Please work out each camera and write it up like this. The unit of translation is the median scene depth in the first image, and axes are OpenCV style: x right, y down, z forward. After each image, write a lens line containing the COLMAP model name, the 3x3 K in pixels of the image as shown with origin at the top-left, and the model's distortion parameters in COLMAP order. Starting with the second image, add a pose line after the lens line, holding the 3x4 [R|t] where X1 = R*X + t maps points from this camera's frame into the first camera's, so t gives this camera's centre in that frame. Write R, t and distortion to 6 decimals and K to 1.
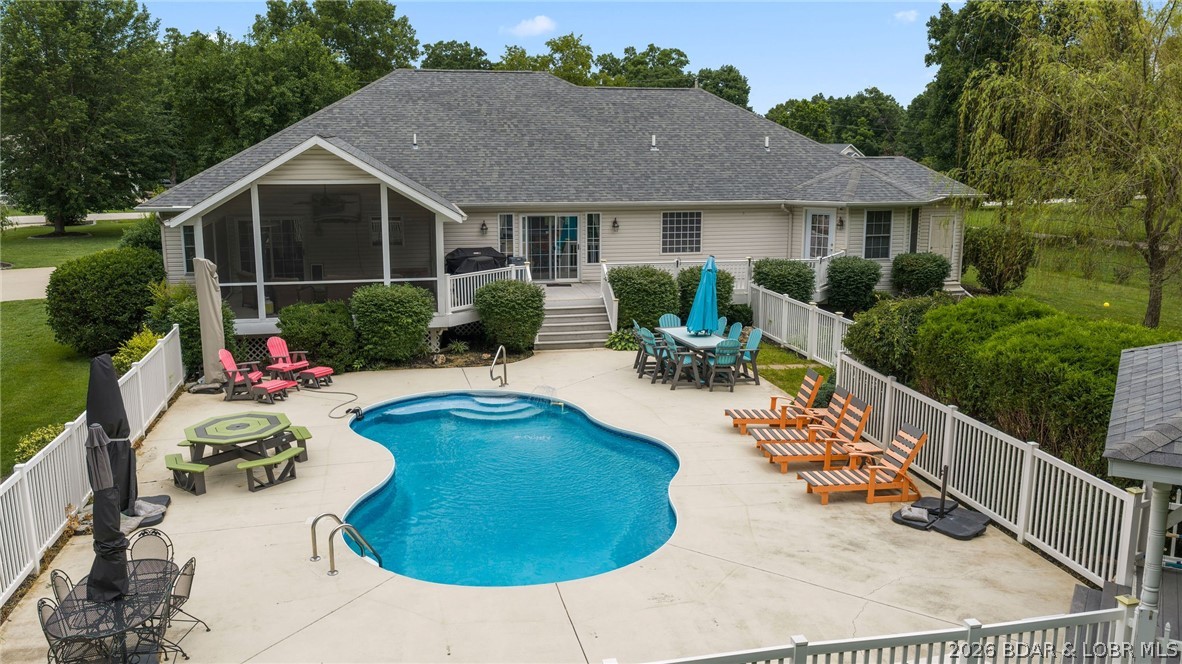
lens RADIAL K [[970.2, 0, 591.1], [0, 970.2, 336.4], [0, 0, 1]] dist [0.026842, -0.053814]
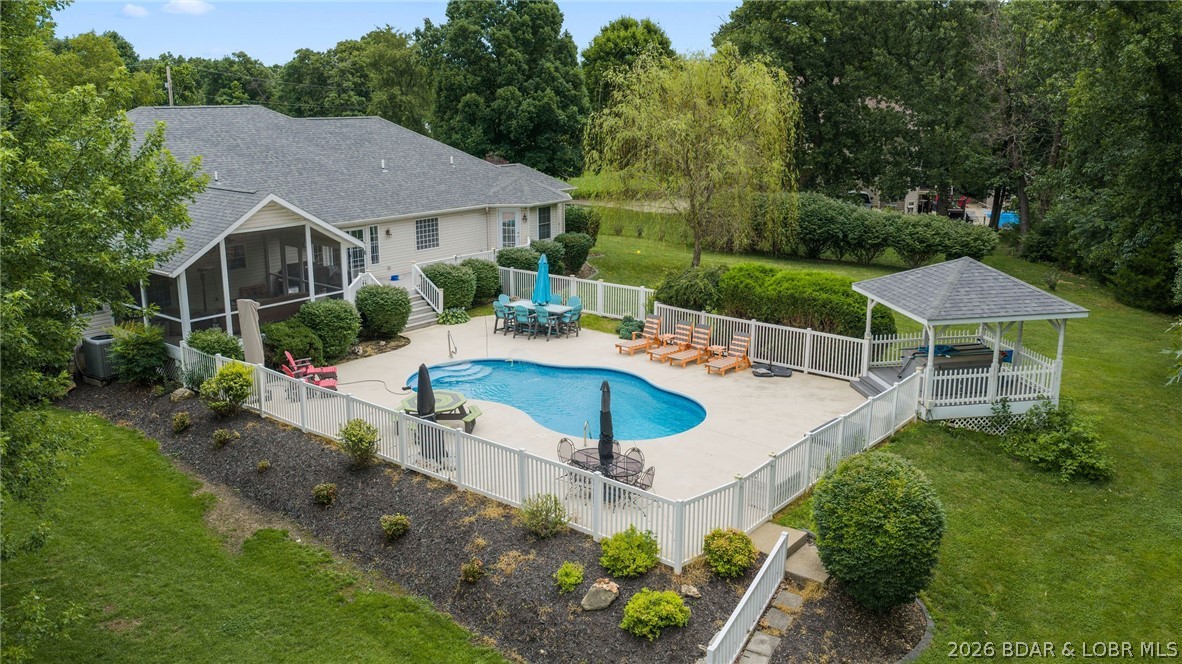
lens RADIAL K [[970.2, 0, 593.8], [0, 970.2, 332.8], [0, 0, 1]] dist [0.026842, -0.053814]
pose [[0.773557, -0.155636, 0.614318, -0.644957], [0.125197, 0.987800, 0.092607, -0.074764], [-0.621237, 0.005274, 0.783605, -0.226370]]
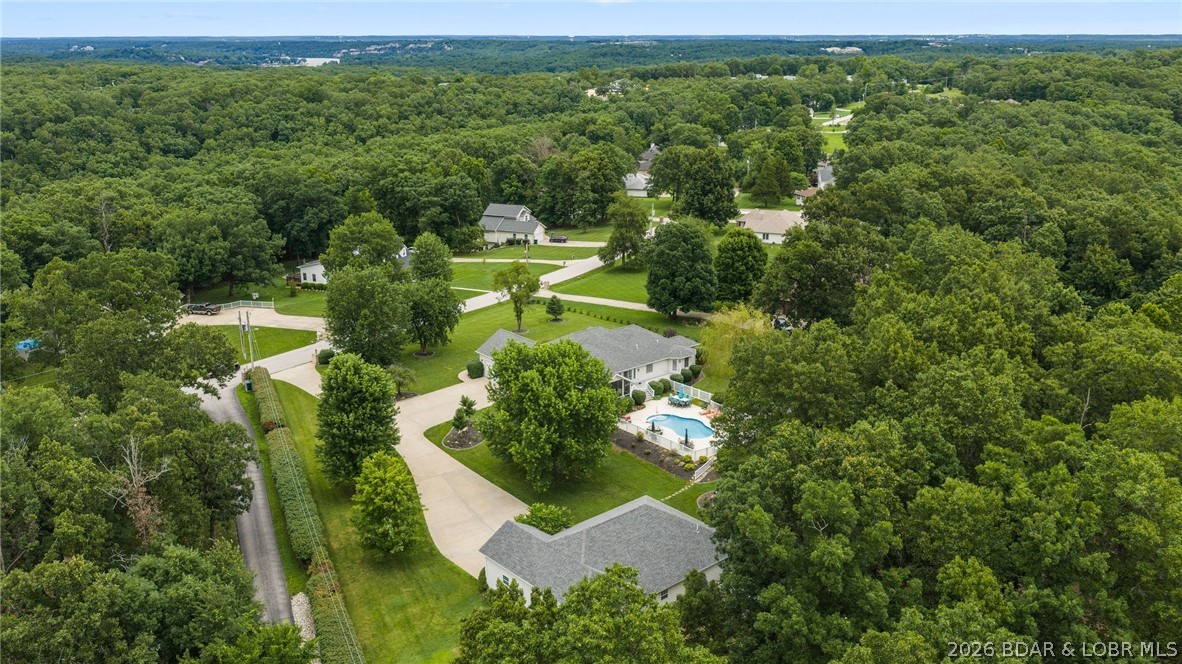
lens RADIAL K [[970.2, 0, 594.4], [0, 970.2, 335.2], [0, 0, 1]] dist [0.026842, -0.053814]
pose [[0.879791, -0.144442, 0.452884, -2.376770], [0.102426, 0.987940, 0.116115, -0.895496], [-0.464194, -0.055770, 0.883976, -3.150289]]
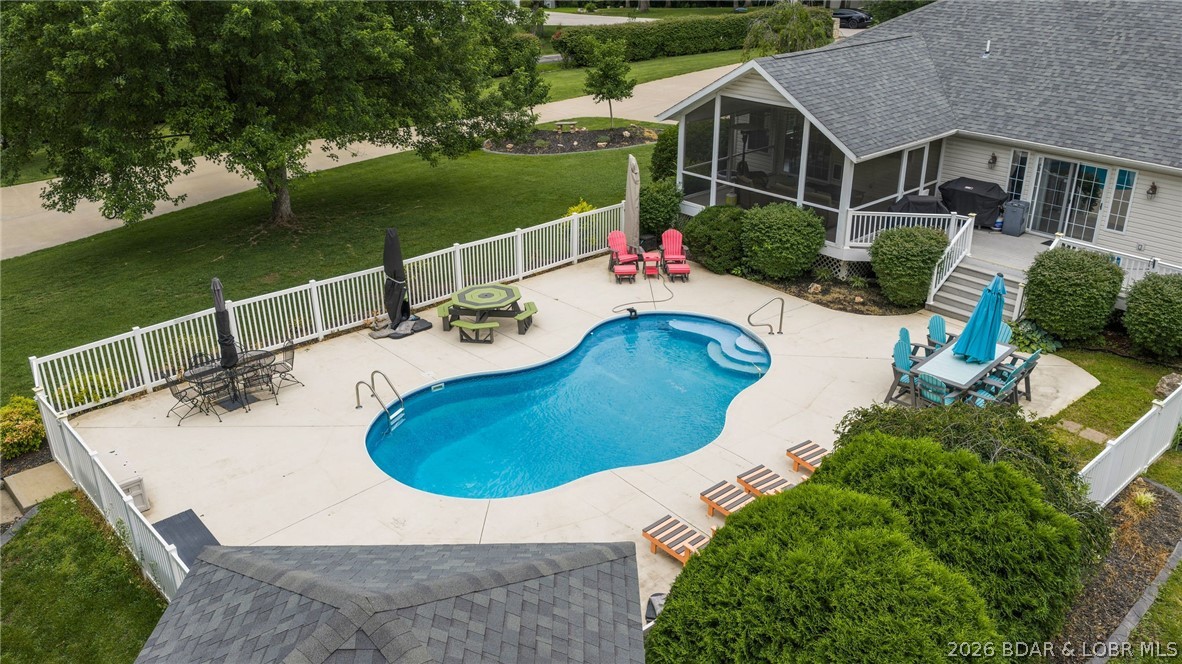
lens RADIAL K [[970.2, 0, 595.4], [0, 970.2, 335.6], [0, 0, 1]] dist [0.026842, -0.053814]
pose [[0.508961, 0.350493, -0.786202, 0.495713], [-0.174697, 0.936401, 0.304359, -0.181092], [0.842876, -0.017560, 0.537822, 0.215309]]
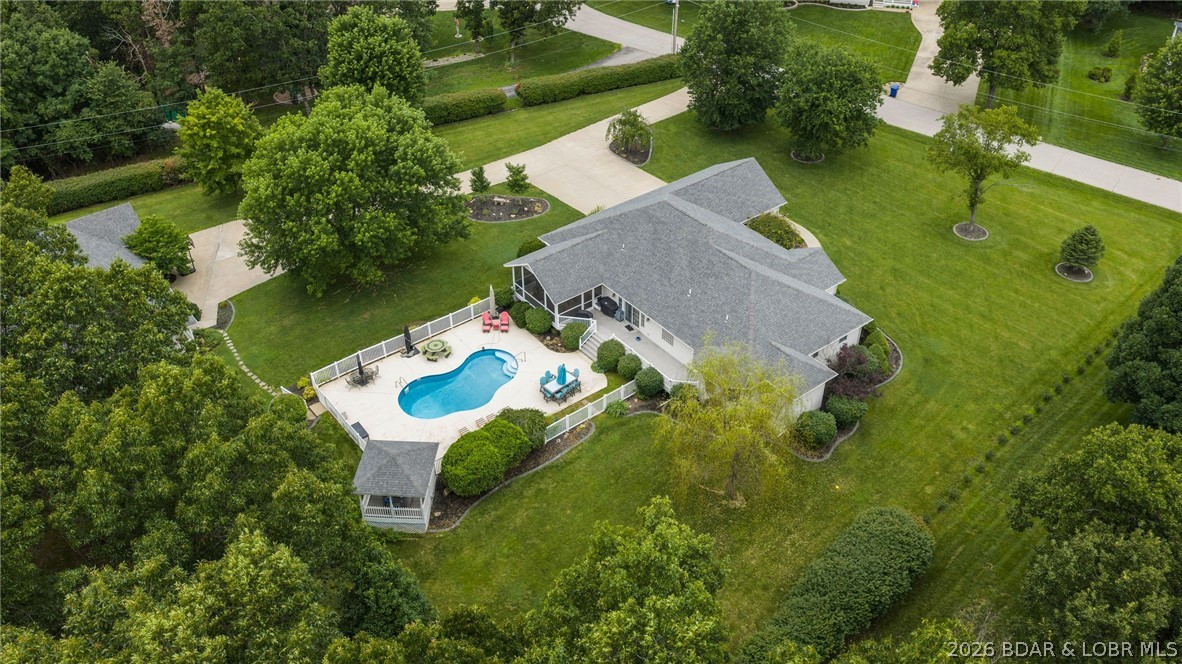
lens RADIAL K [[970.2, 0, 590.3], [0, 970.2, 331.3], [0, 0, 1]] dist [0.026842, -0.053814]
pose [[0.444262, 0.541441, -0.713774, 1.861402], [-0.173097, 0.833578, 0.524582, -1.453709], [0.879016, -0.109500, 0.464049, -0.279710]]
